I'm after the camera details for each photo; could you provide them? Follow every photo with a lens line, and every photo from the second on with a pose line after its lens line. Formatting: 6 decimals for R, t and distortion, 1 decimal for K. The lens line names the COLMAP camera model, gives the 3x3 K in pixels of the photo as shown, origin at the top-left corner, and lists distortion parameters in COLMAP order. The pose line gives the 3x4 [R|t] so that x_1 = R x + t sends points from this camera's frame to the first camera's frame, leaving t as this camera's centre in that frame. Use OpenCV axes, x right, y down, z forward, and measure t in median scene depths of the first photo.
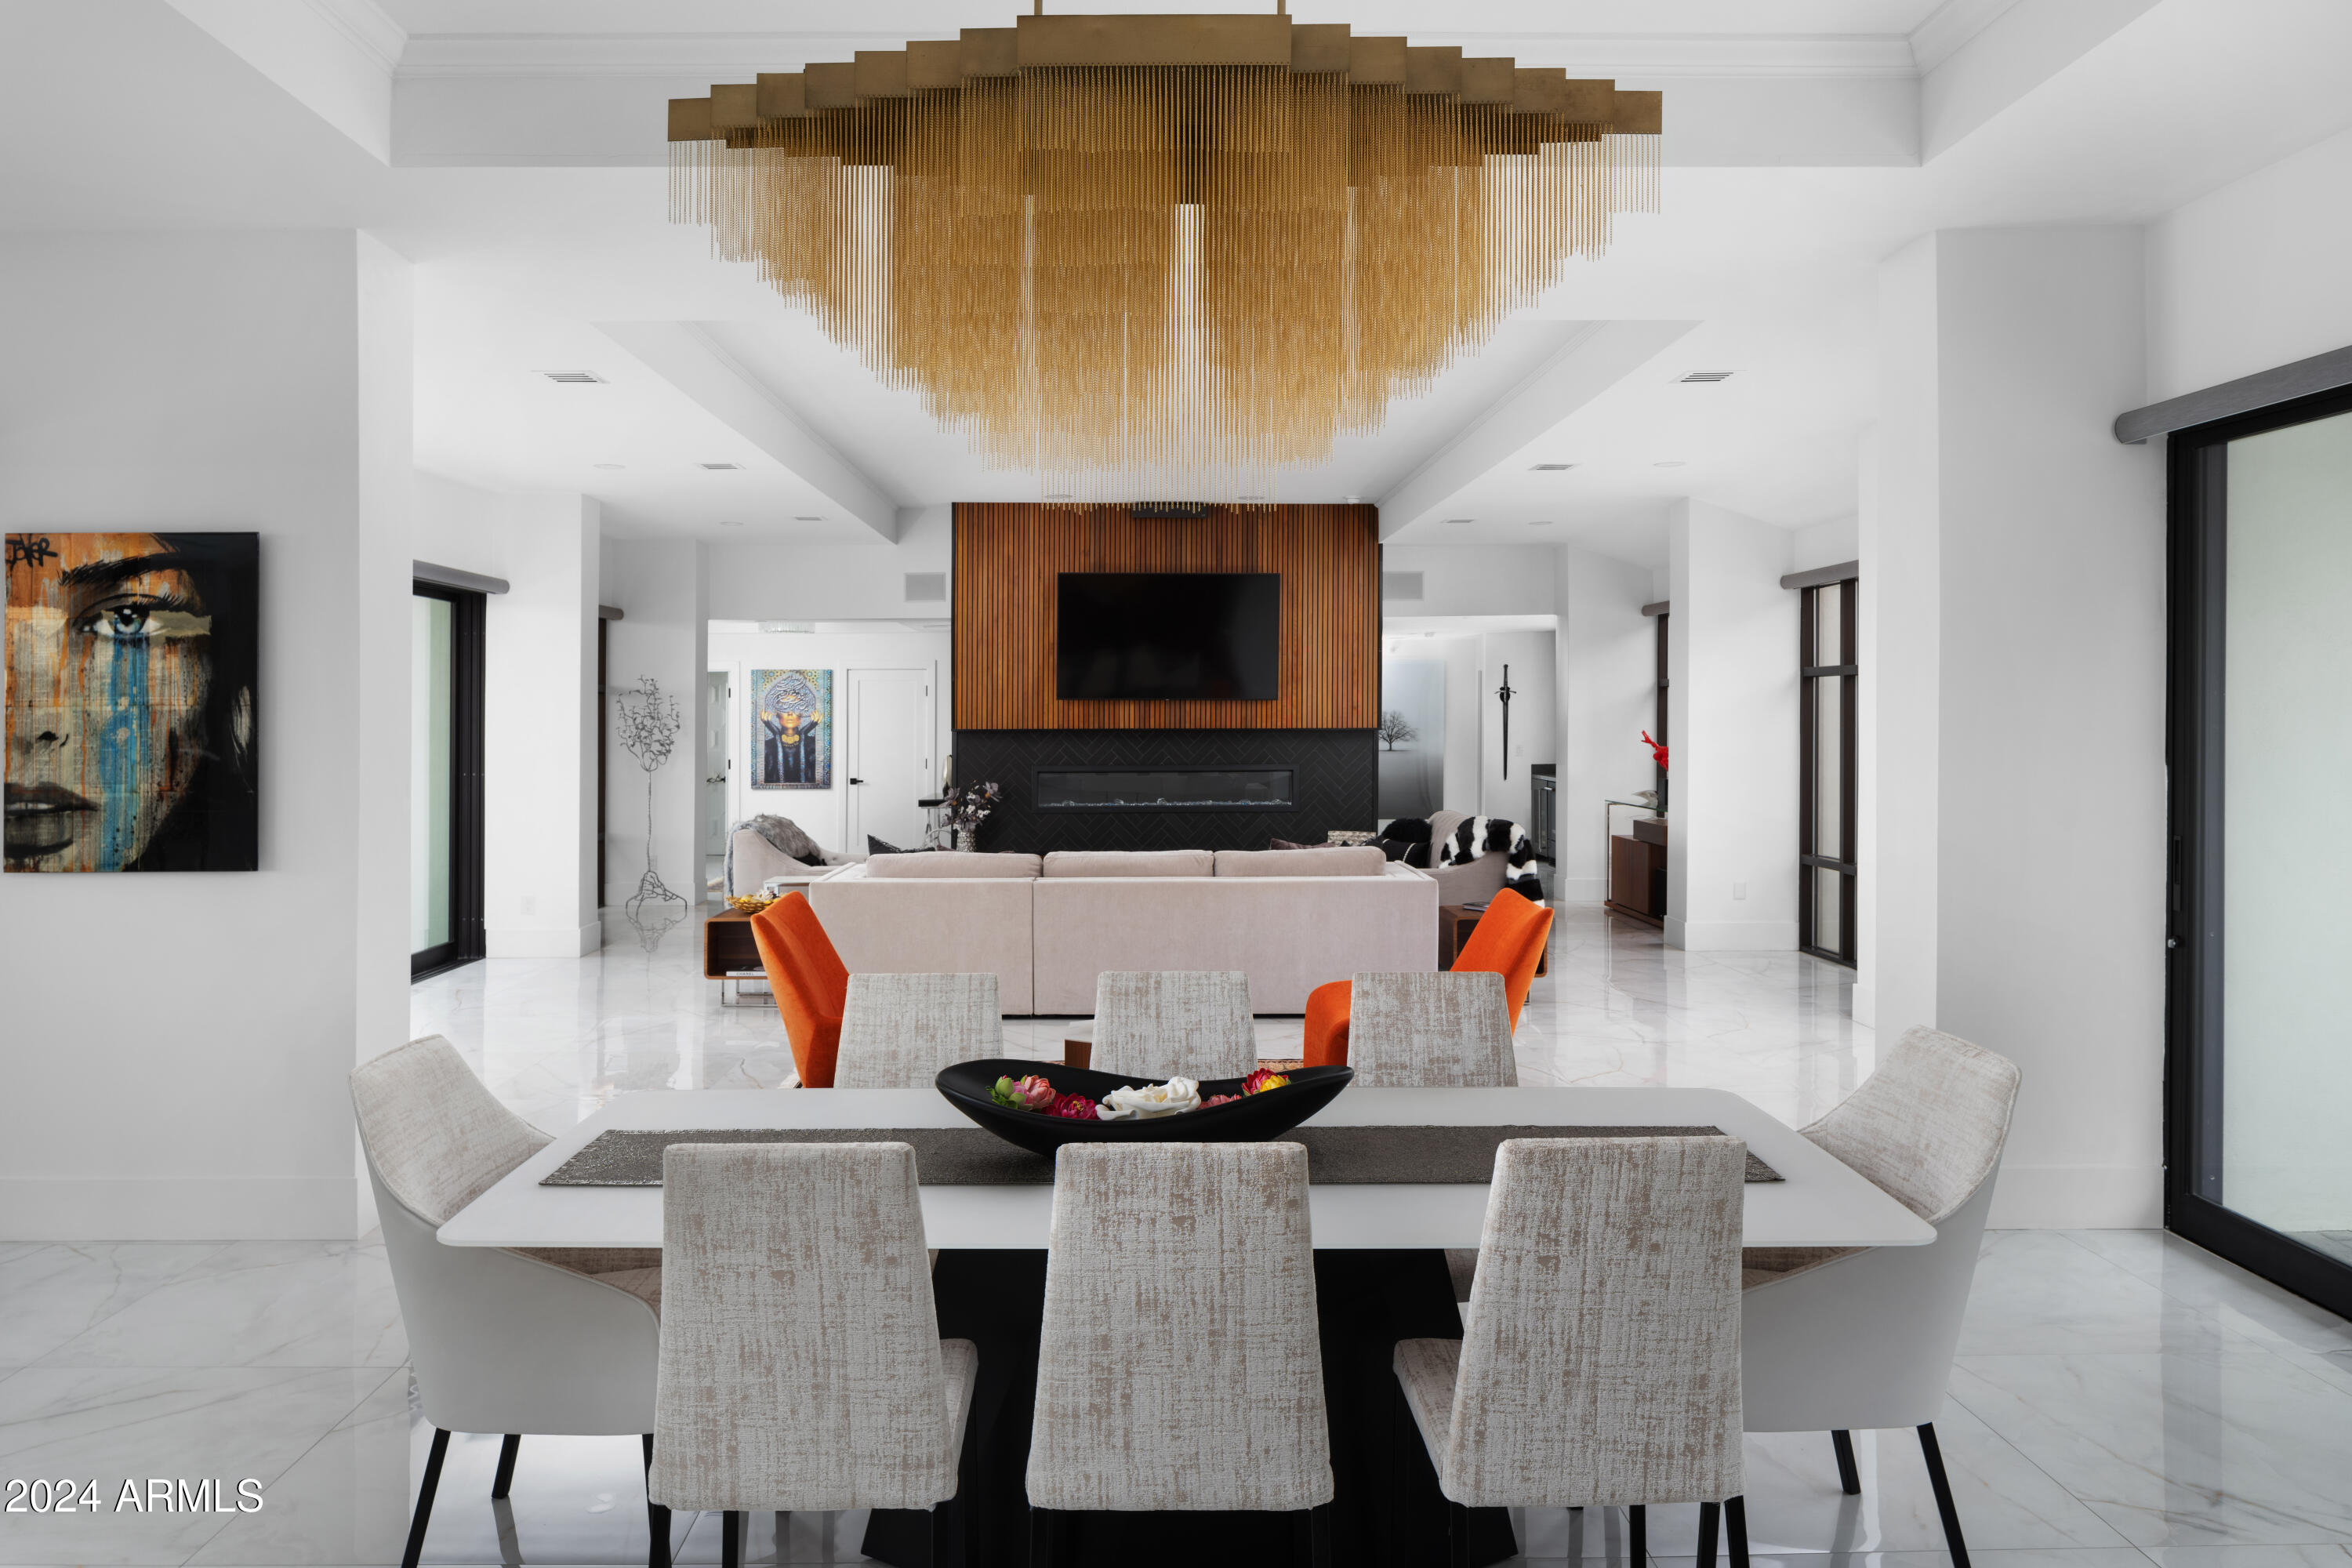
lens RADIAL K [[1616.3, 0, 1181.2], [0, 1616.3, 677.3], [0, 0, 1]] dist [-0.007238, -0.002187]
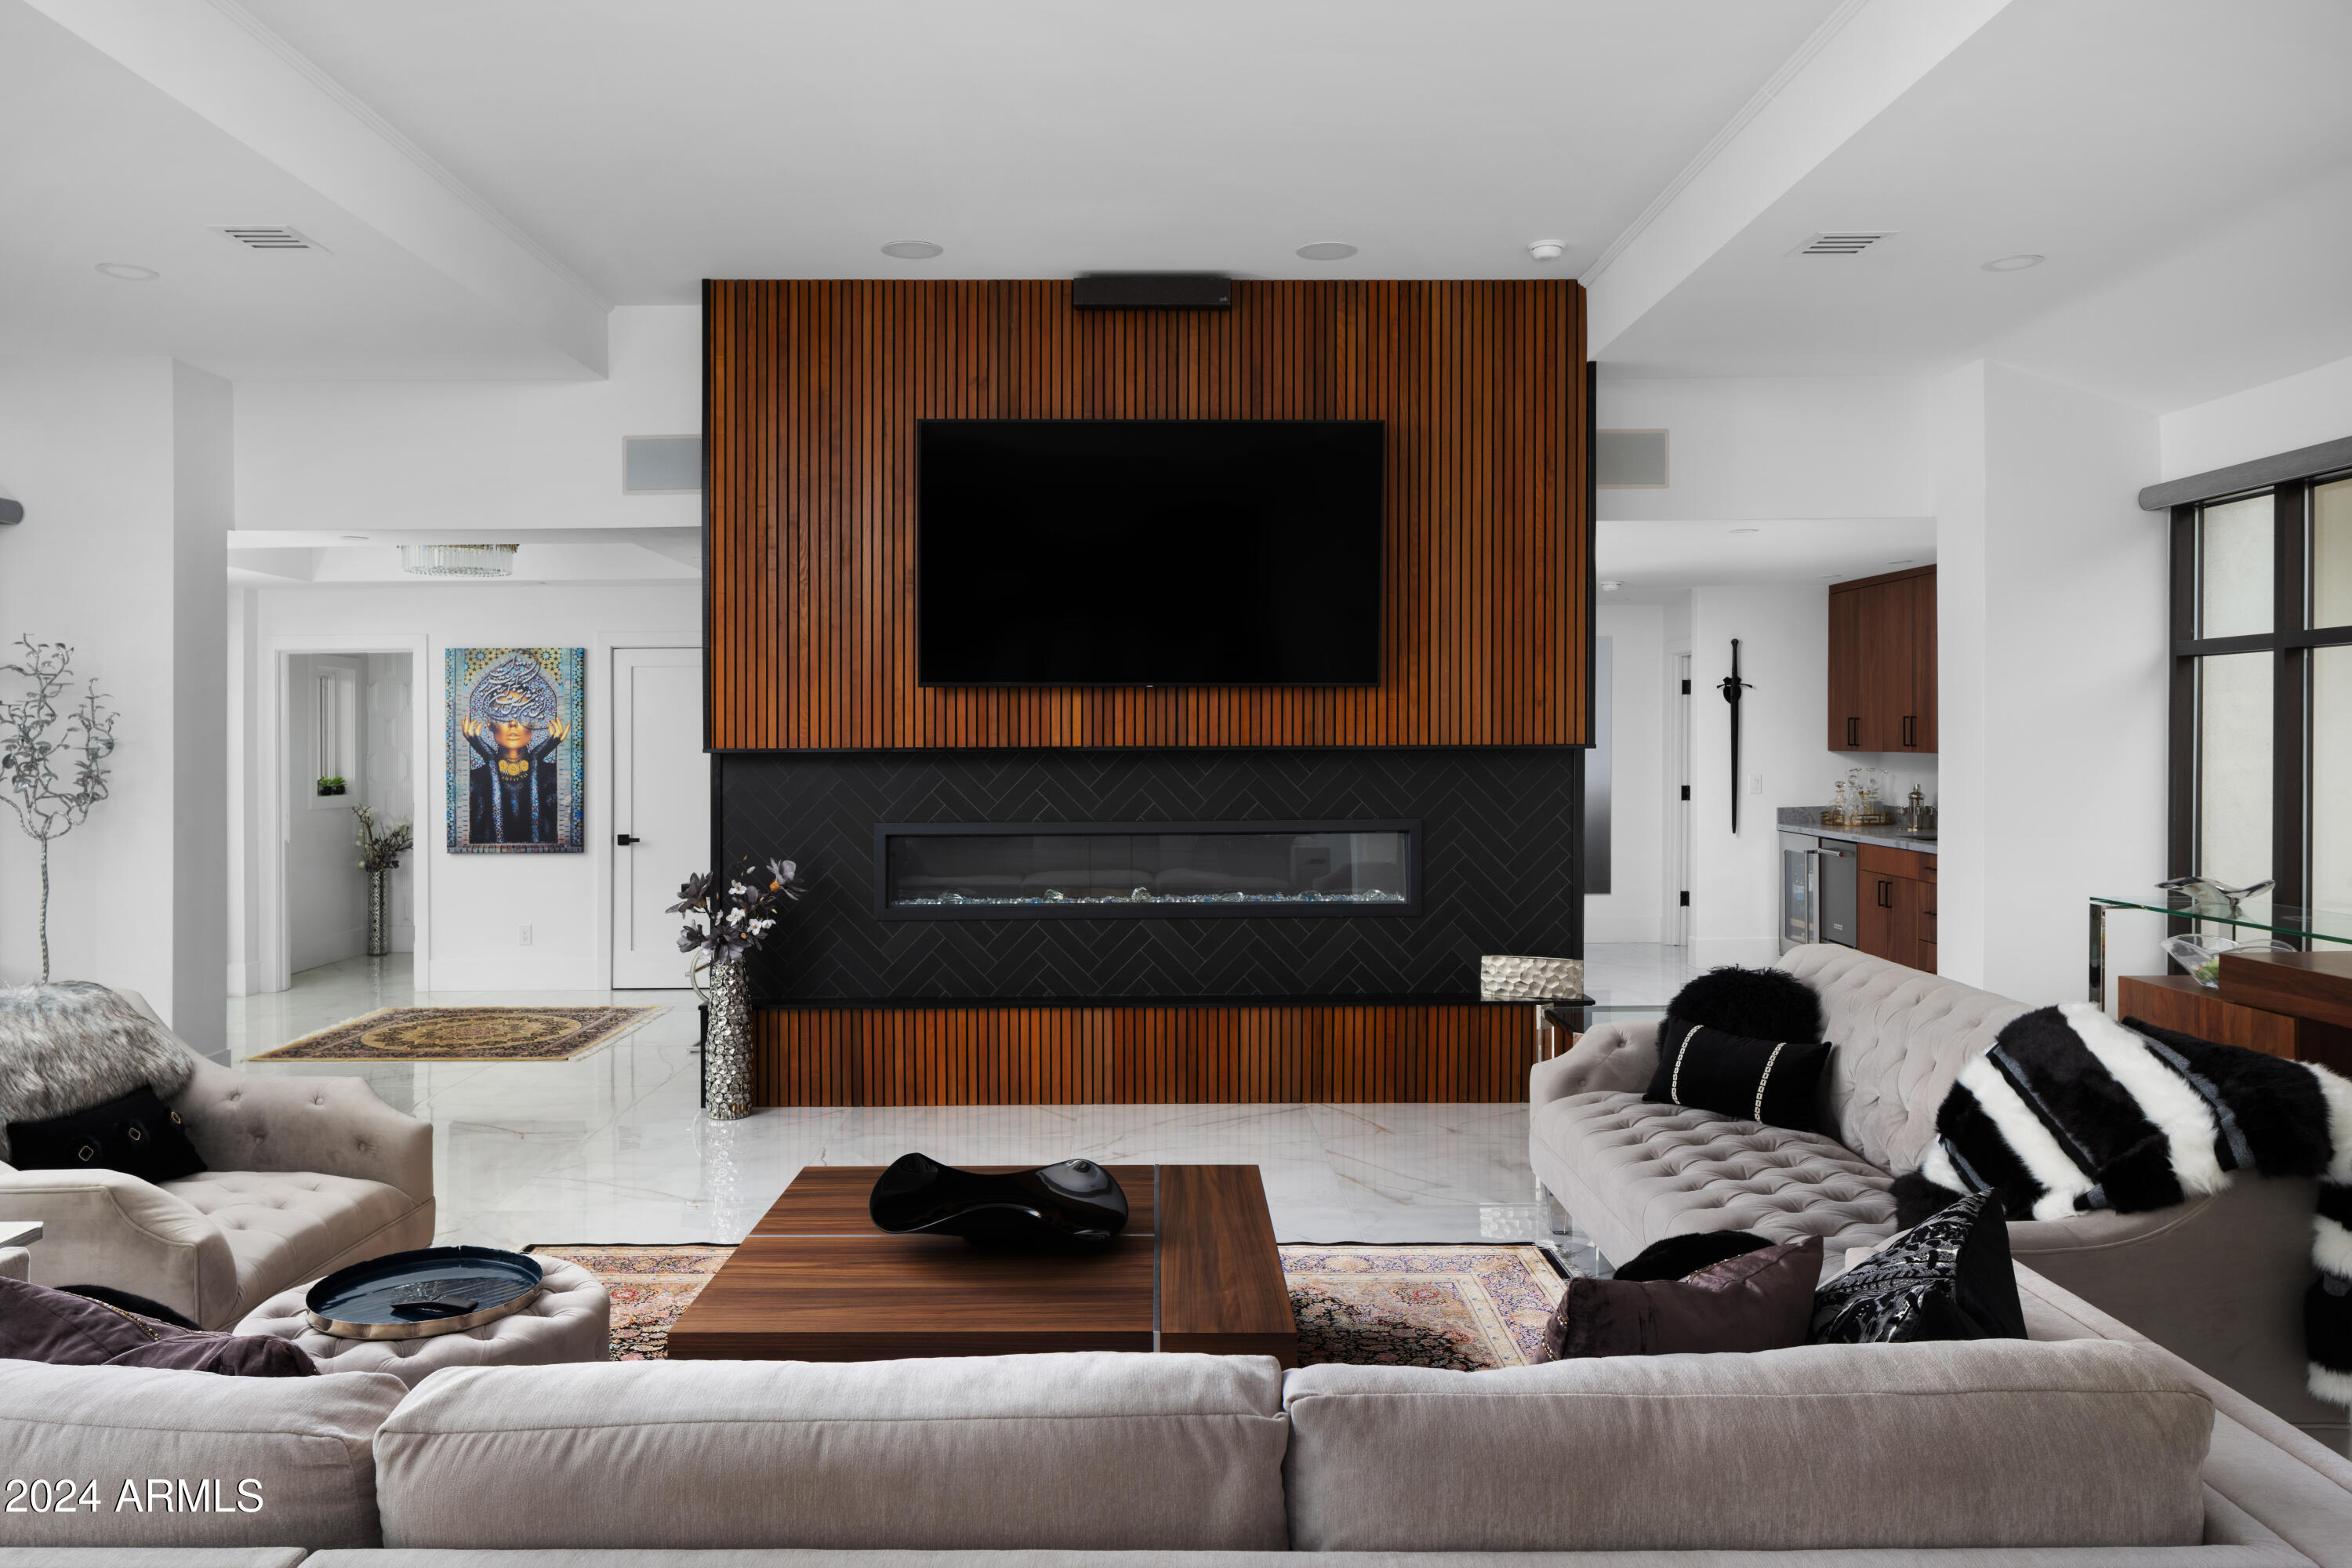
lens RADIAL K [[1340.2, 0, 1158.6], [0, 1340.2, 734.6], [0, 0, 1]] dist [0.002313, 0.000024]
pose [[0.999364, -0.002487, -0.035576, 0.008281], [0.003155, 0.999820, 0.018734, 0.020558], [0.035523, -0.018834, 0.999191, 0.598676]]
